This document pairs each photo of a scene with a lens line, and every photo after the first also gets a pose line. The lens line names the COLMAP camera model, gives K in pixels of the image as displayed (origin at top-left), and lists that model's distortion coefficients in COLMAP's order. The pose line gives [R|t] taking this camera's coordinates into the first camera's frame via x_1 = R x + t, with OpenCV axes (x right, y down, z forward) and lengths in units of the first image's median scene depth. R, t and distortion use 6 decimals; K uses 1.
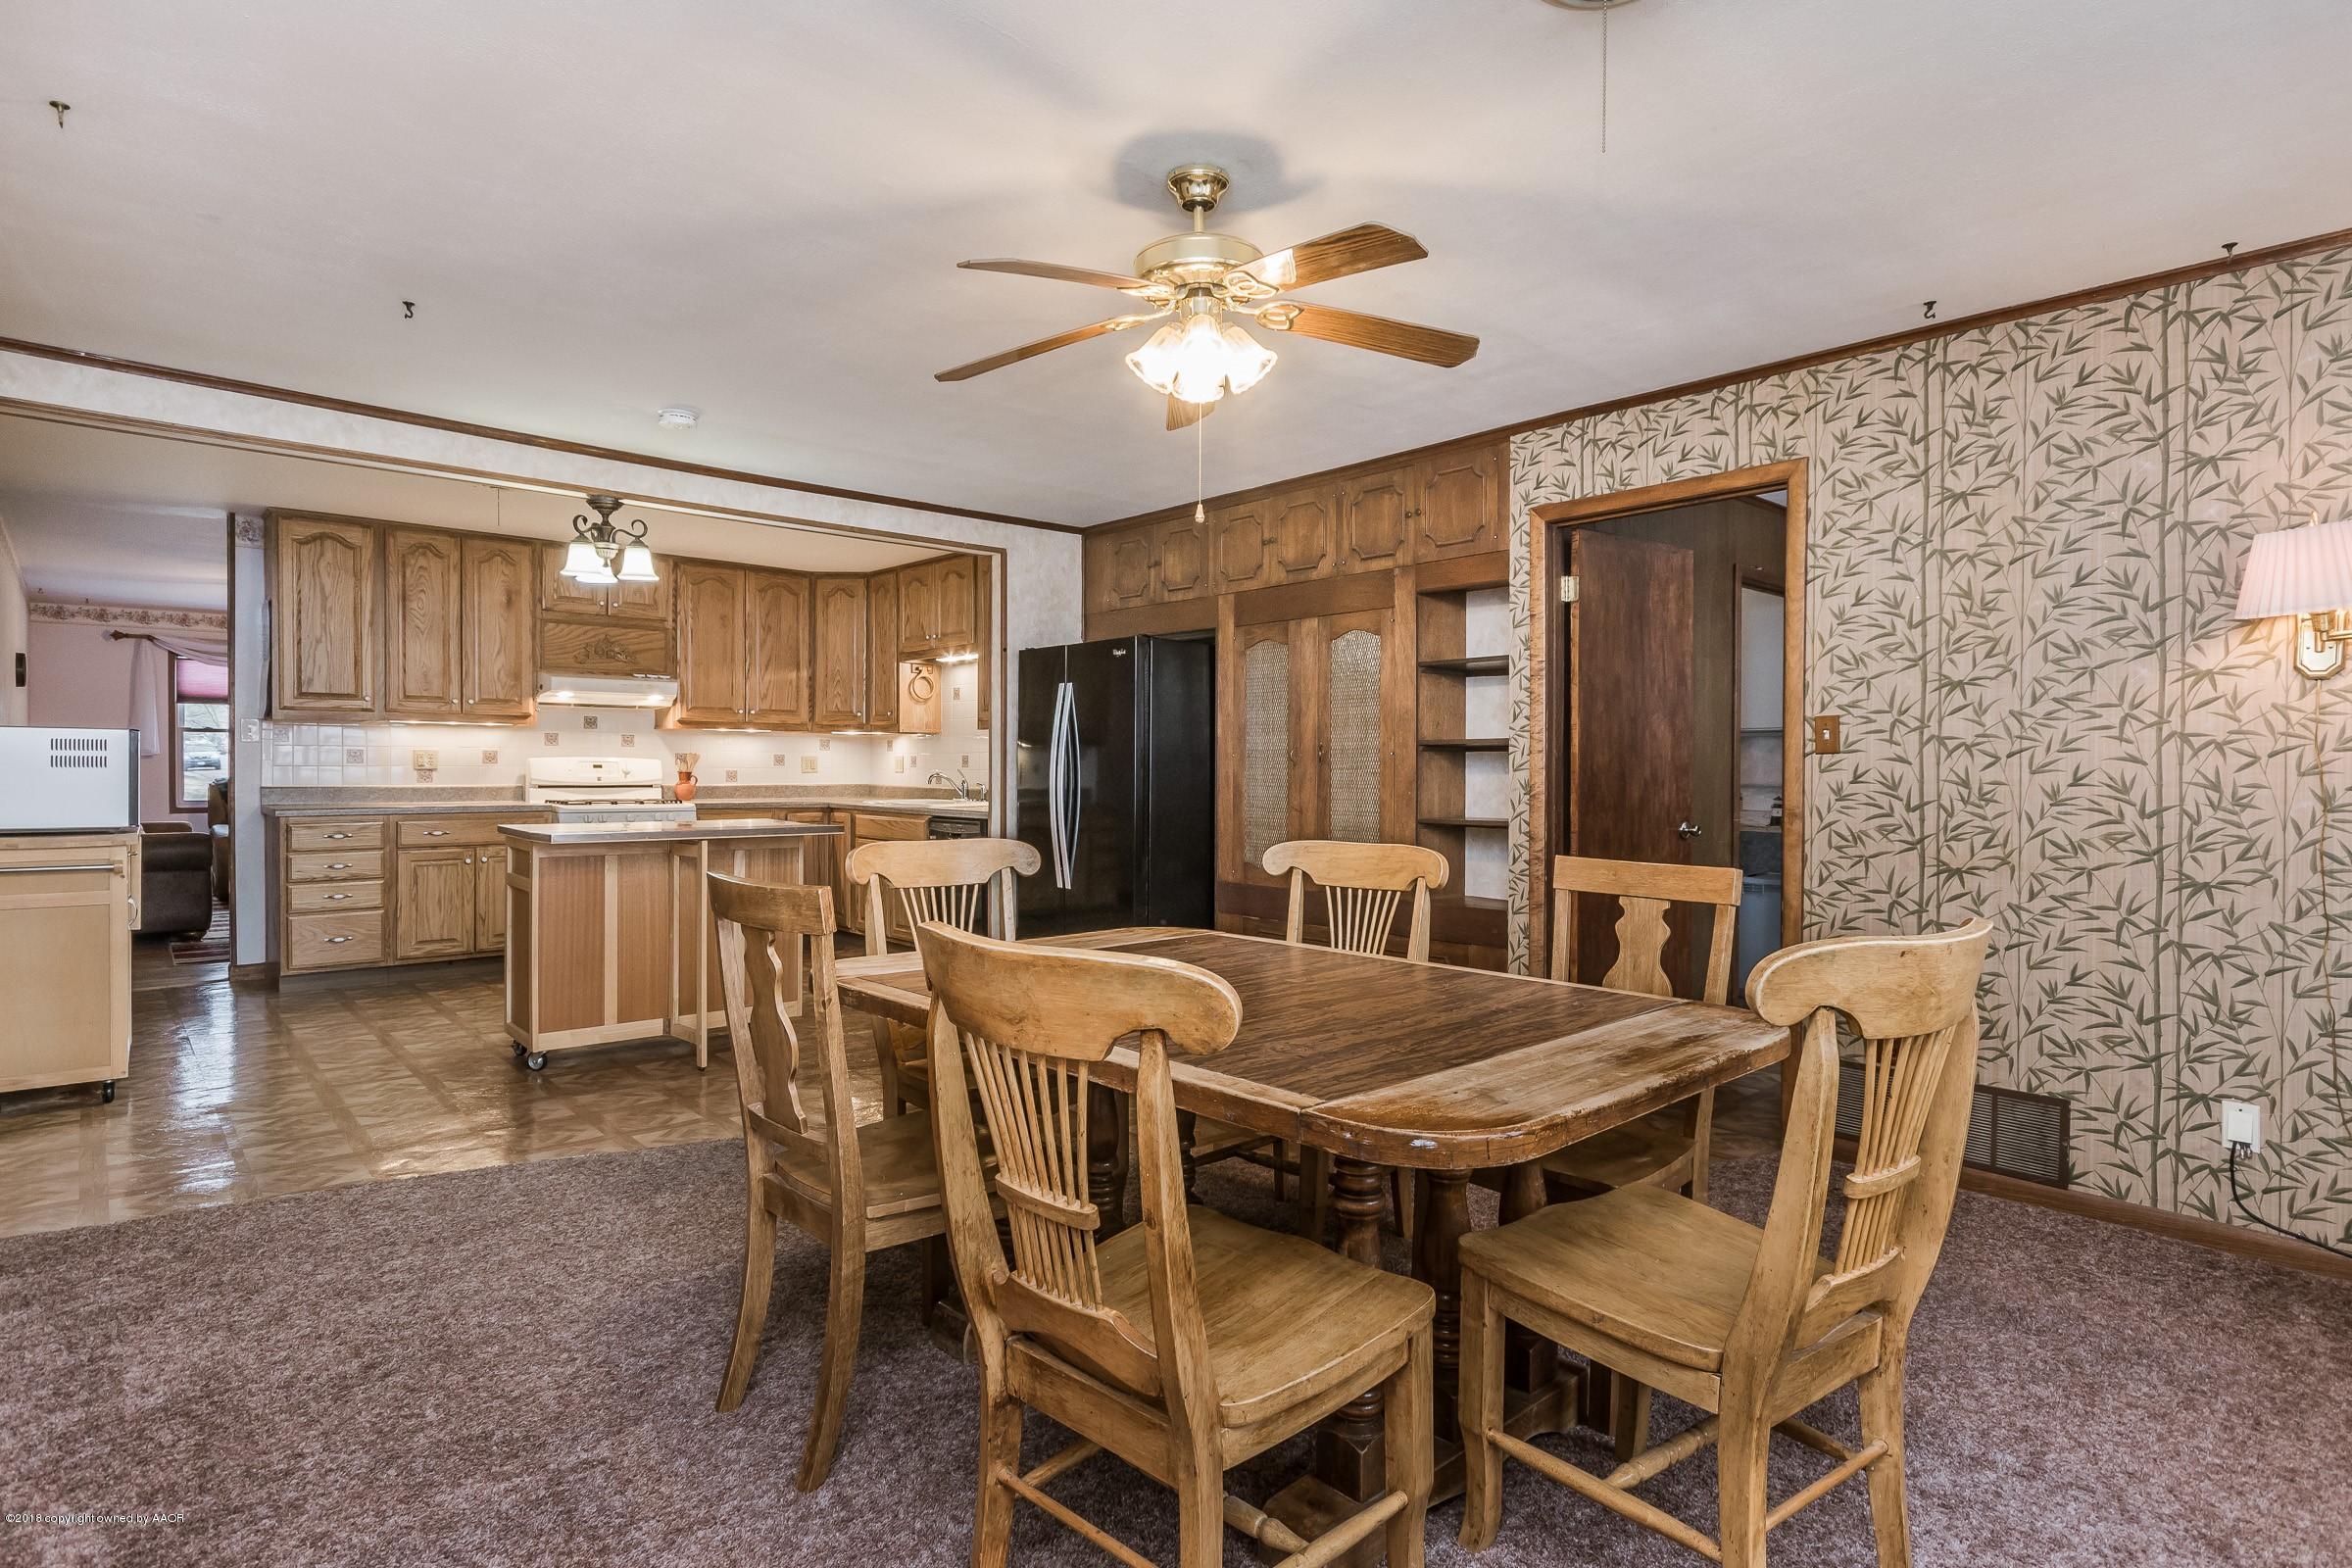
lens RADIAL K [[1221.3, 0, 1190.6], [0, 1221.3, 785.5], [0, 0, 1]] dist [0.002515, -0.003097]
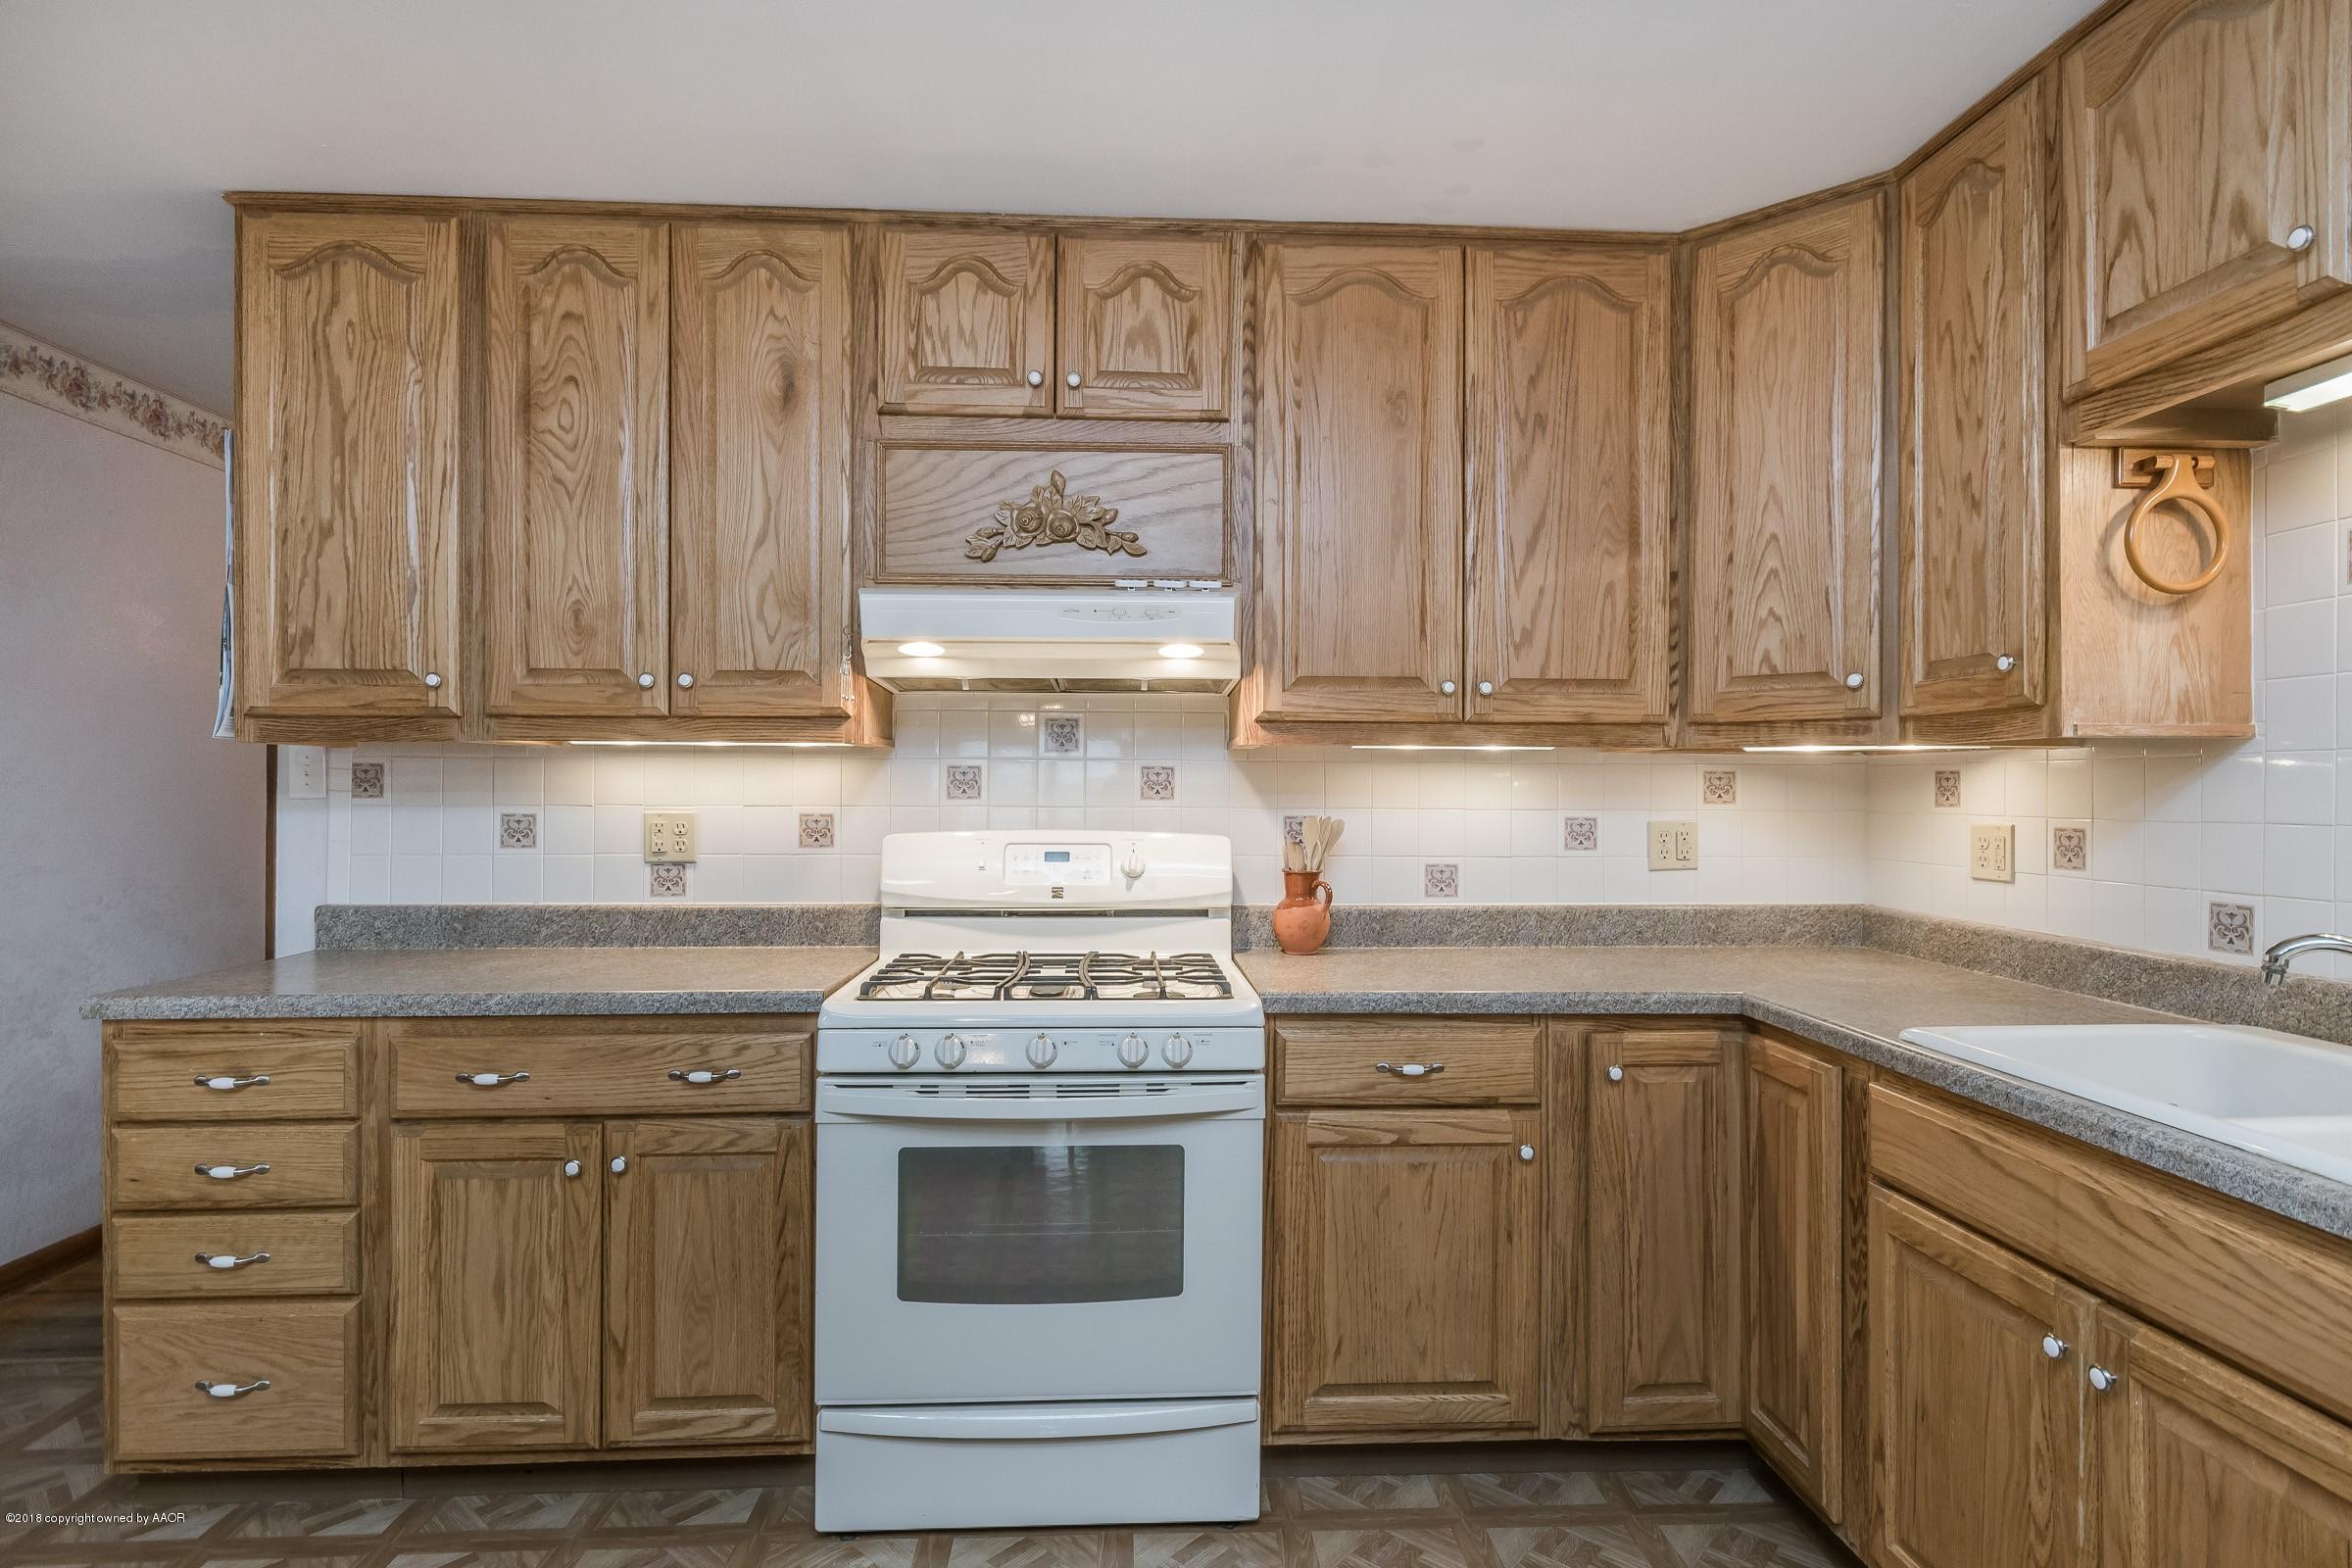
lens RADIAL K [[1221.3, 0, 1171.0], [0, 1221.3, 788.5], [0, 0, 1]] dist [0.002515, -0.003097]
pose [[0.770423, -0.004805, -0.637515, -0.259528], [-0.008875, 0.999794, -0.018261, -0.032727], [0.637471, 0.019726, 0.770222, 0.831803]]
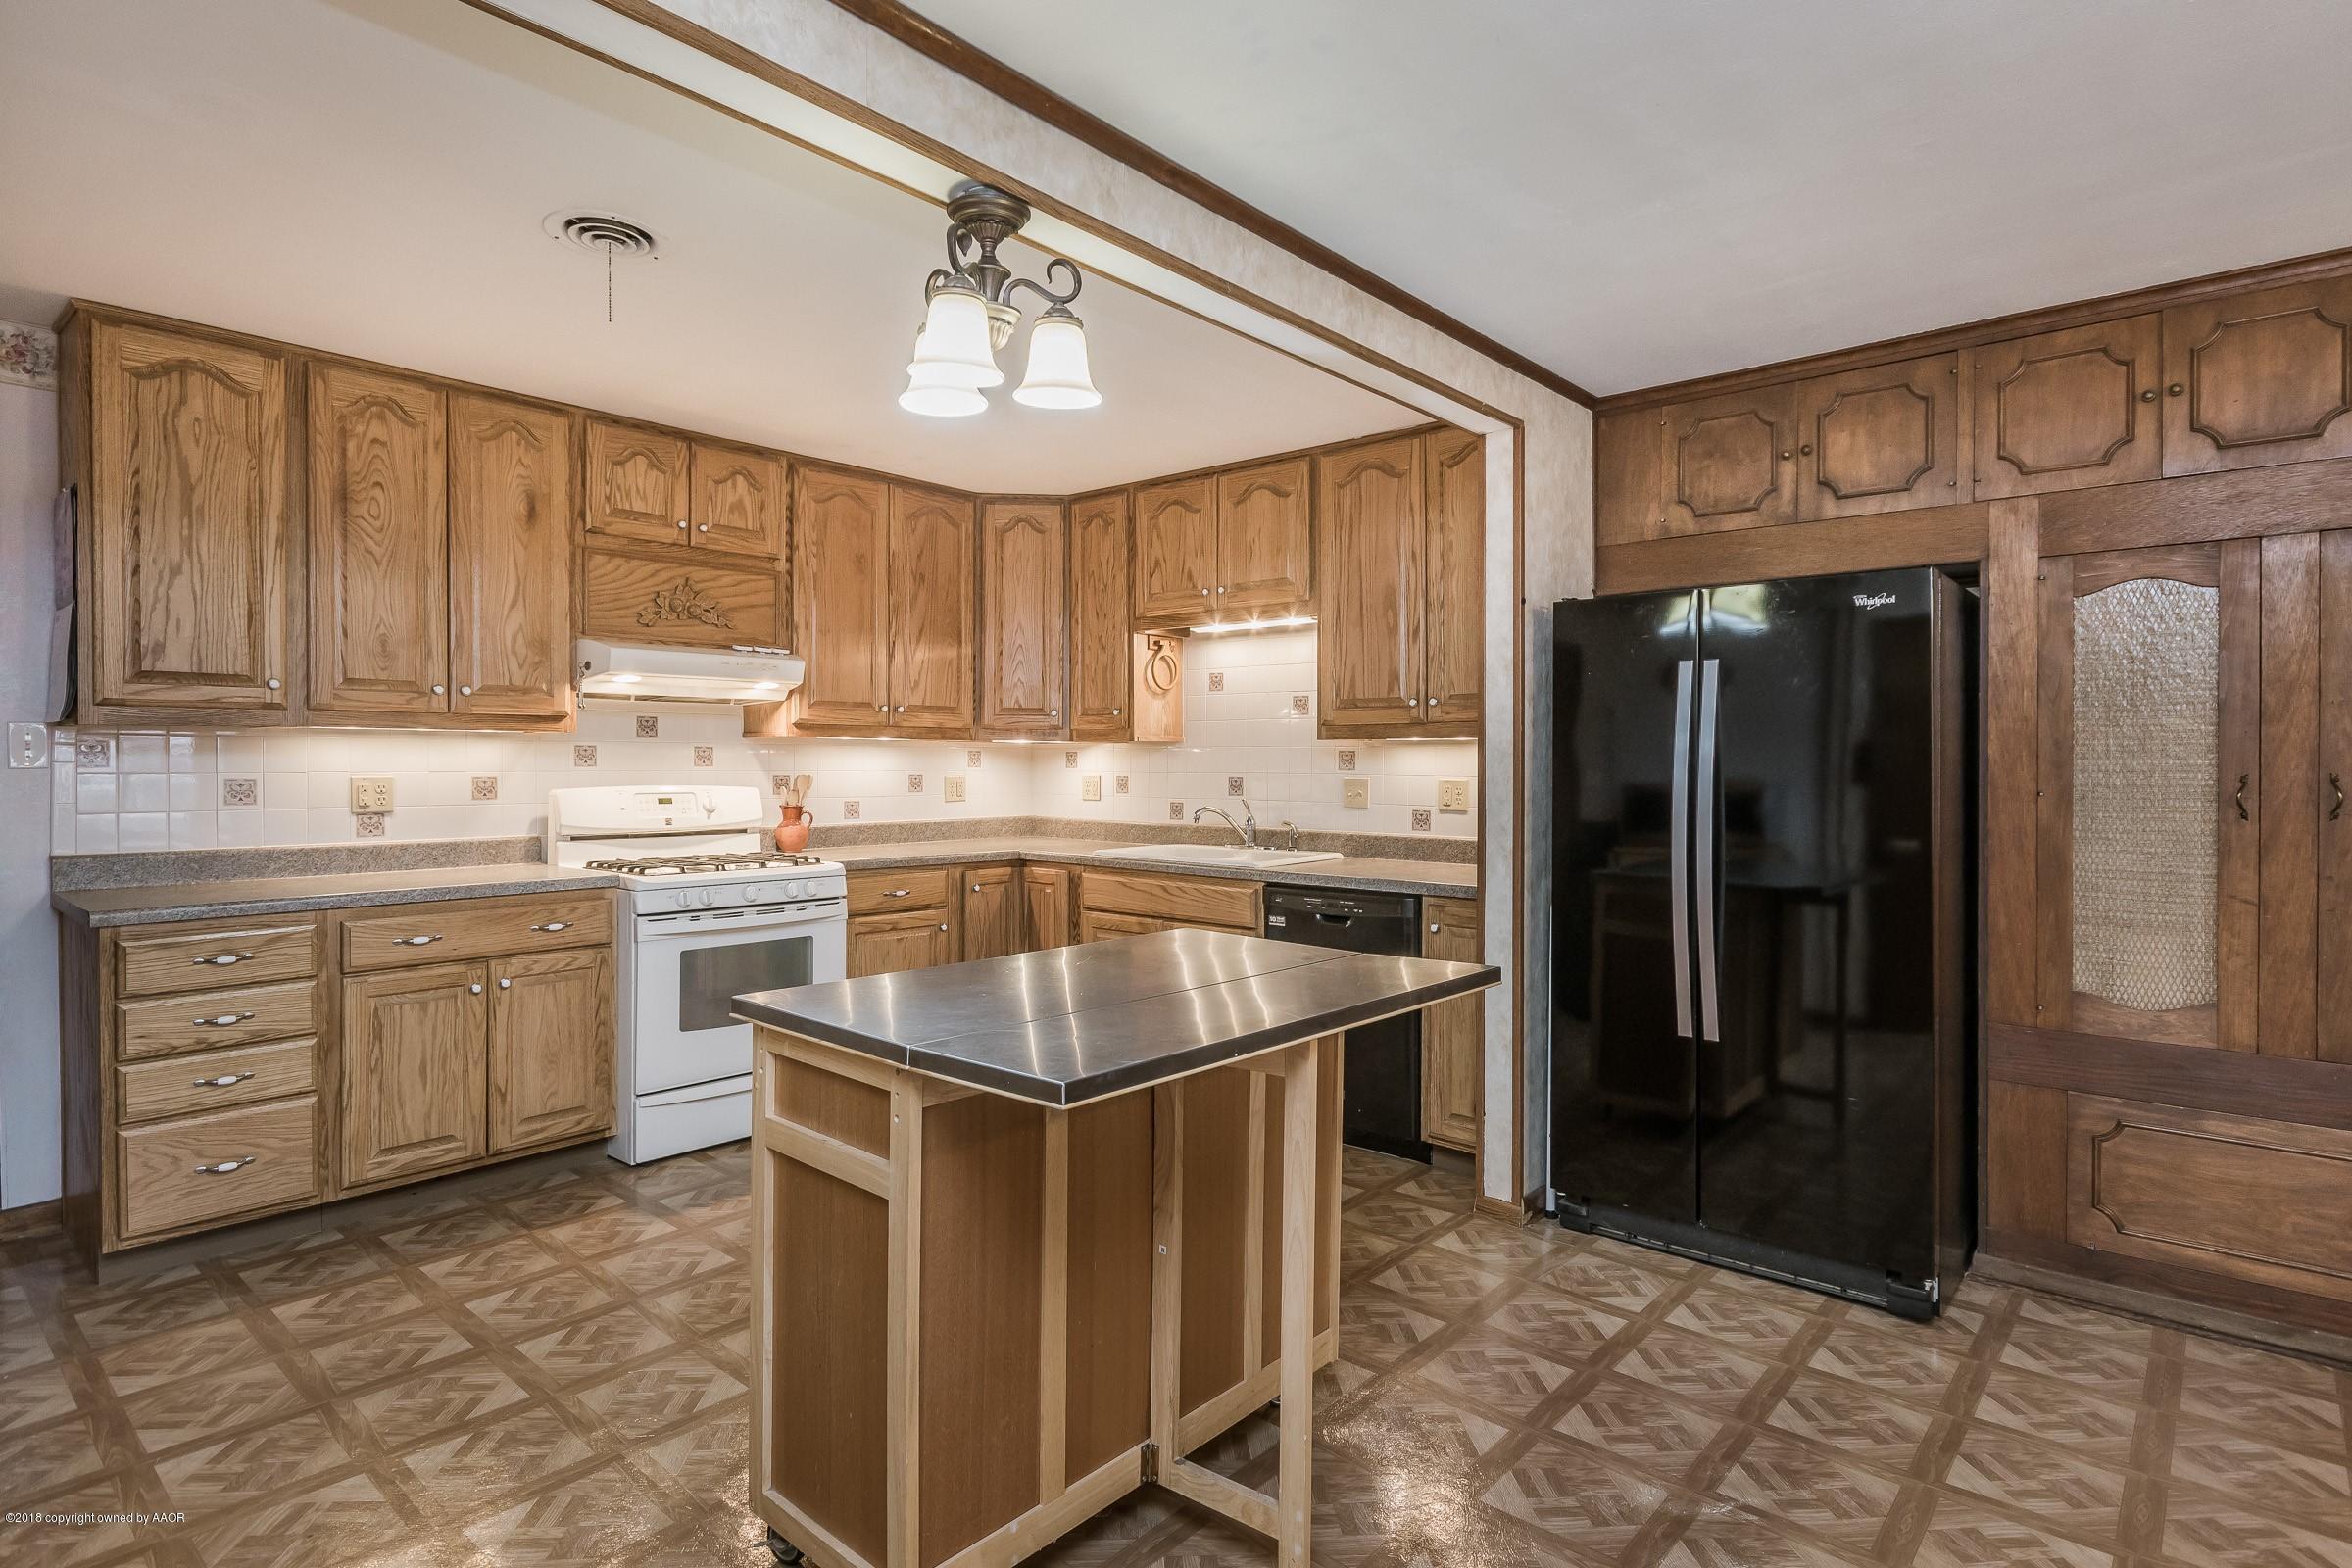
lens RADIAL K [[1221.3, 0, 1186.4], [0, 1221.3, 776.5], [0, 0, 1]] dist [0.002515, -0.003097]
pose [[0.993222, -0.004340, 0.116154, -0.336710], [0.004678, 0.999986, -0.002634, -0.027586], [-0.116141, 0.003159, 0.993228, 0.422980]]
